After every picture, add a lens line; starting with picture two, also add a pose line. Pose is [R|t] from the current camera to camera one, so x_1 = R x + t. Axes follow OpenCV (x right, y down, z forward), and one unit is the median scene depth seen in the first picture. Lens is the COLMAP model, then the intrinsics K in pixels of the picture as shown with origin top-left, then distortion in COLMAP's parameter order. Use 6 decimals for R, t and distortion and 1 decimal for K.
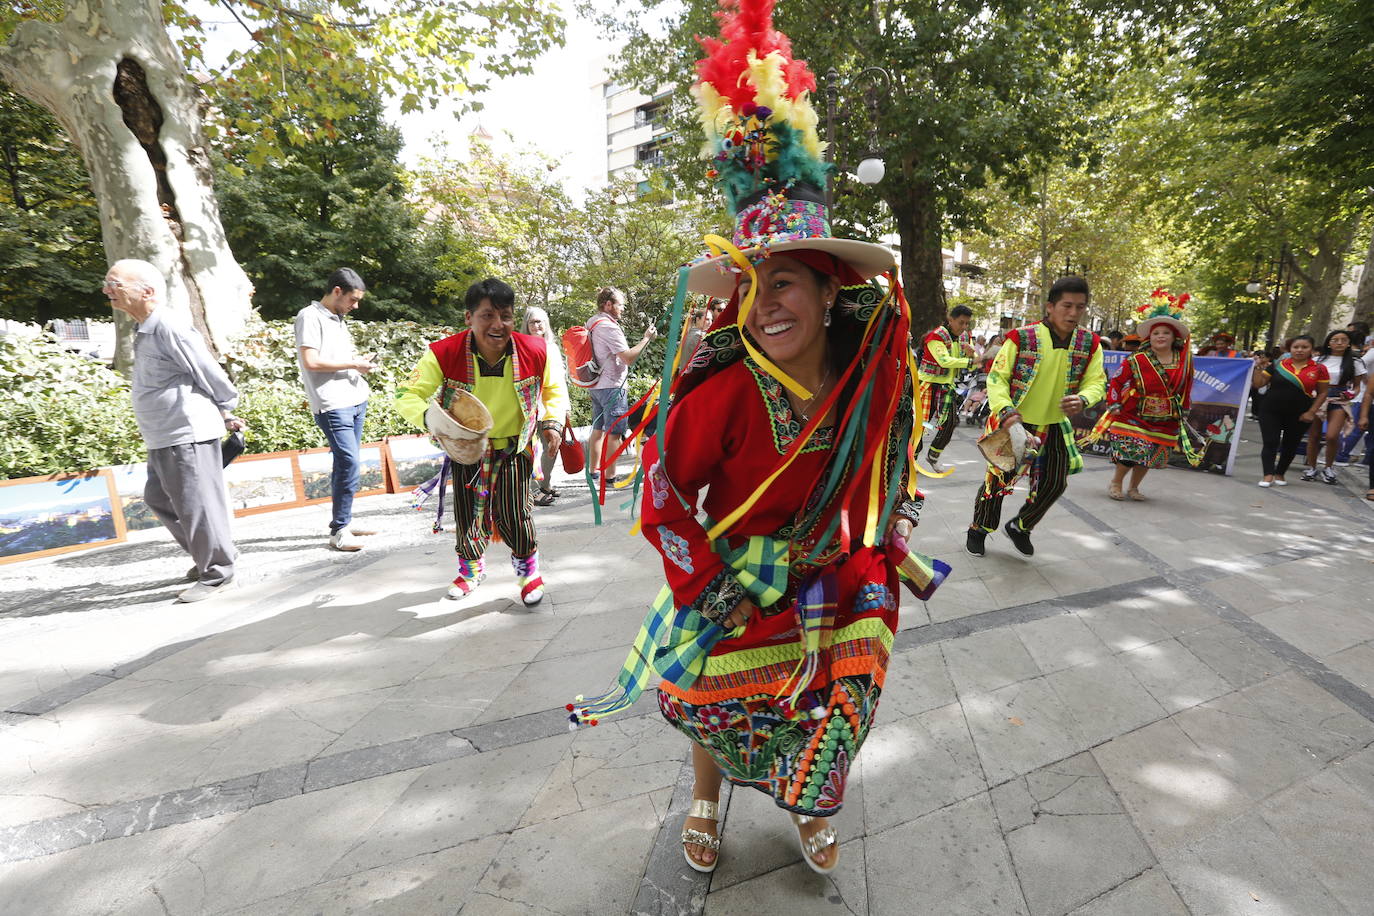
lens RADIAL K [[632.9, 0, 690.4], [0, 632.9, 453.7], [0, 0, 1]] dist [-0.043756, 0.014463]
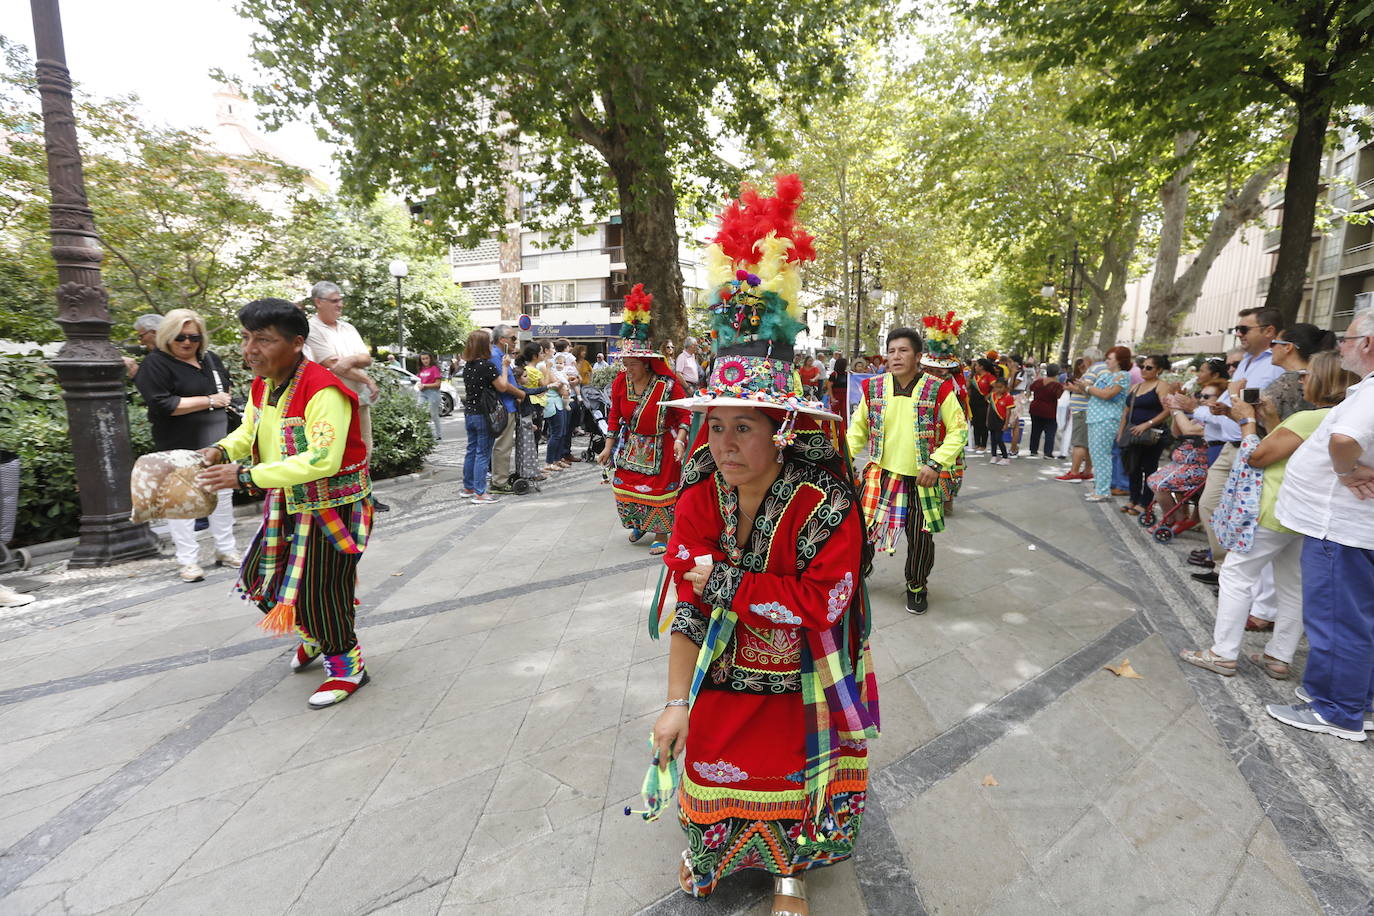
lens RADIAL K [[631.8, 0, 687.0], [0, 631.8, 458.0], [0, 0, 1]] dist [-0.063832, 0.024582]
pose [[0.977574, -0.025229, 0.209073, 0.139286], [0.026156, 0.999656, -0.001666, -0.027362], [-0.208959, 0.007097, 0.977899, 0.156496]]
